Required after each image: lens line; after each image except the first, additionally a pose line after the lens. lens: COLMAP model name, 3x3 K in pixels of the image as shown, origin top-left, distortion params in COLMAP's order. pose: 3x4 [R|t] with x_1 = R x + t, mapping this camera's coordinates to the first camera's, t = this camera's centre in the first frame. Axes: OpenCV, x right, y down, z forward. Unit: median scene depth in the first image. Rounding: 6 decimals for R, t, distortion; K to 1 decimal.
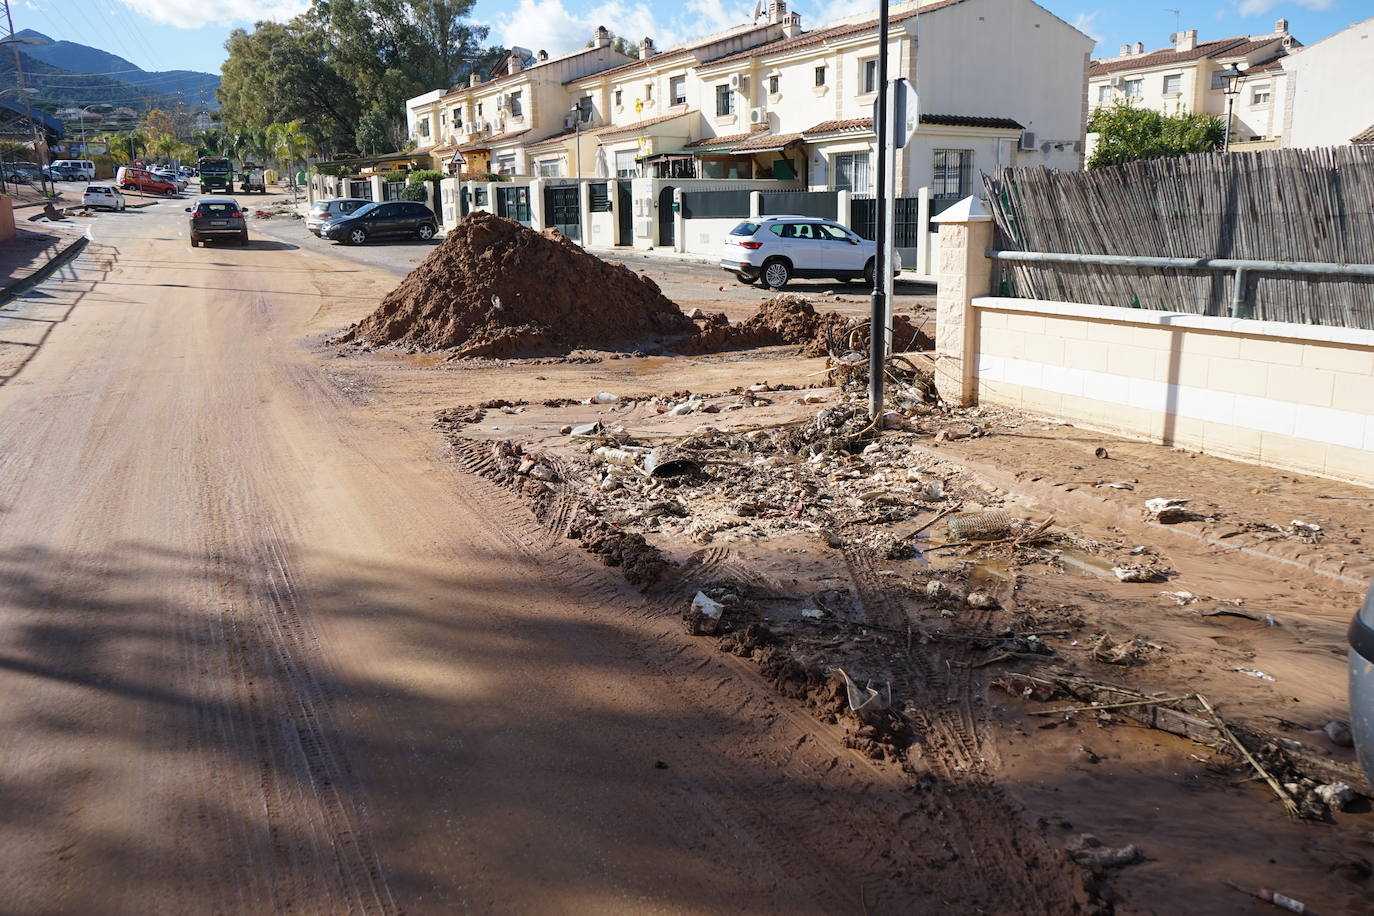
lens RADIAL K [[1090.8, 0, 688.1], [0, 1090.8, 436.5], [0, 0, 1]] dist [0.004084, -0.005504]
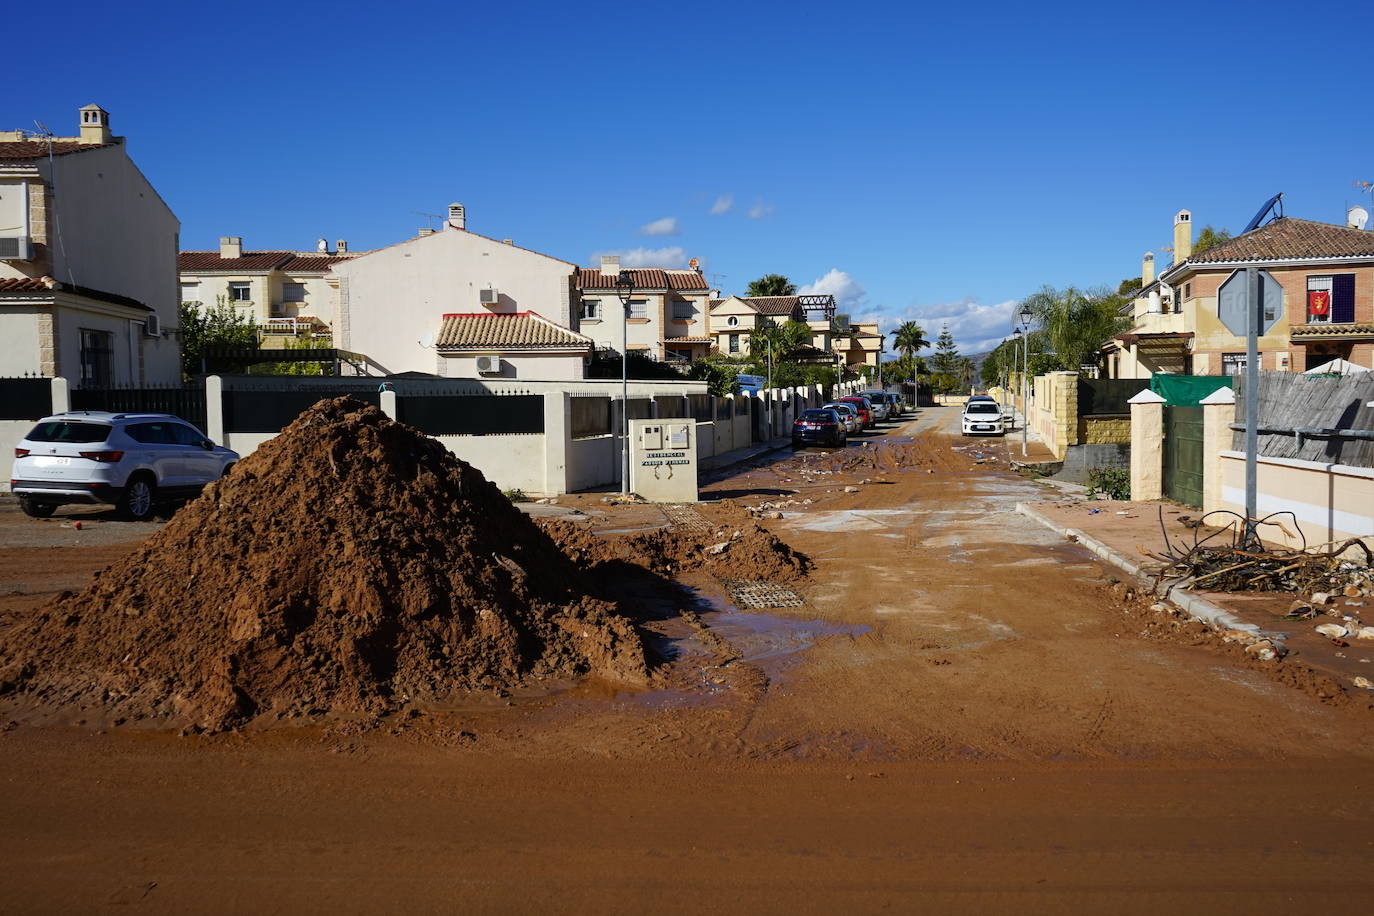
lens RADIAL K [[1090.8, 0, 688.1], [0, 1090.8, 436.5], [0, 0, 1]] dist [0.004084, -0.005504]
pose [[0.455534, -0.023655, 0.889904, -0.241207], [0.182267, 0.980948, -0.067226, -0.052876], [-0.871360, 0.192824, 0.451167, 0.266504]]
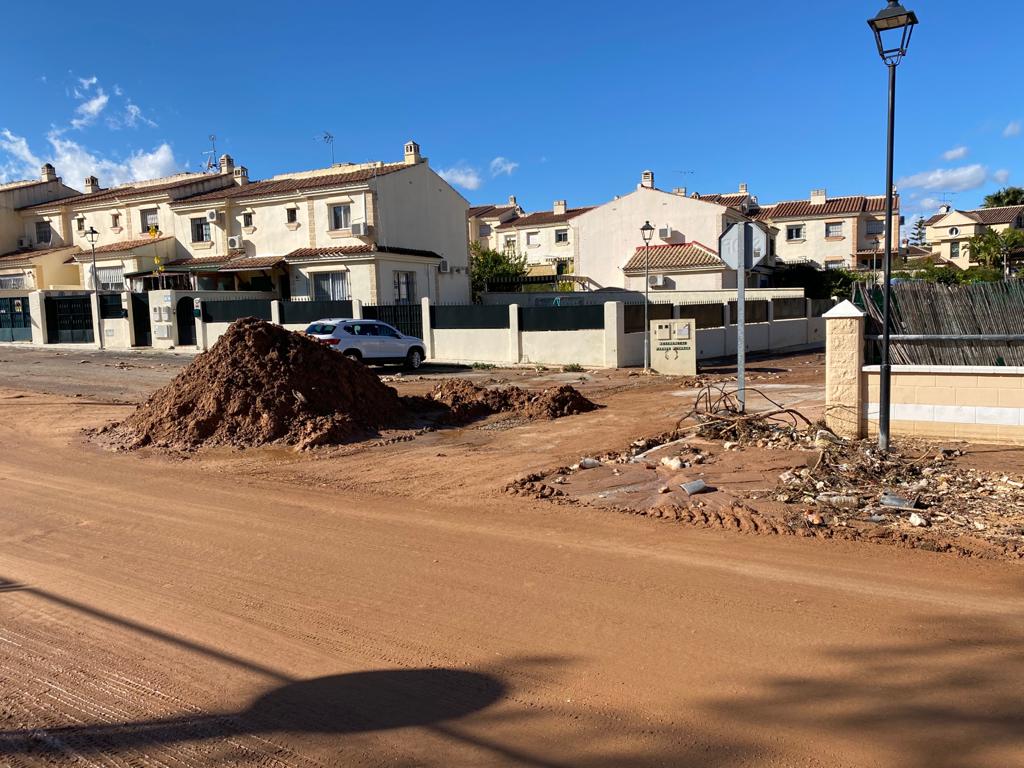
lens RADIAL K [[778.6, 0, 510.2], [0, 778.6, 387.1], [0, 0, 1]] dist [0.061730, -0.079317]
pose [[0.852088, -0.064452, 0.519415, -0.162549], [0.121453, 0.989650, -0.076440, -0.017198], [-0.509112, 0.128218, 0.851096, 0.076752]]
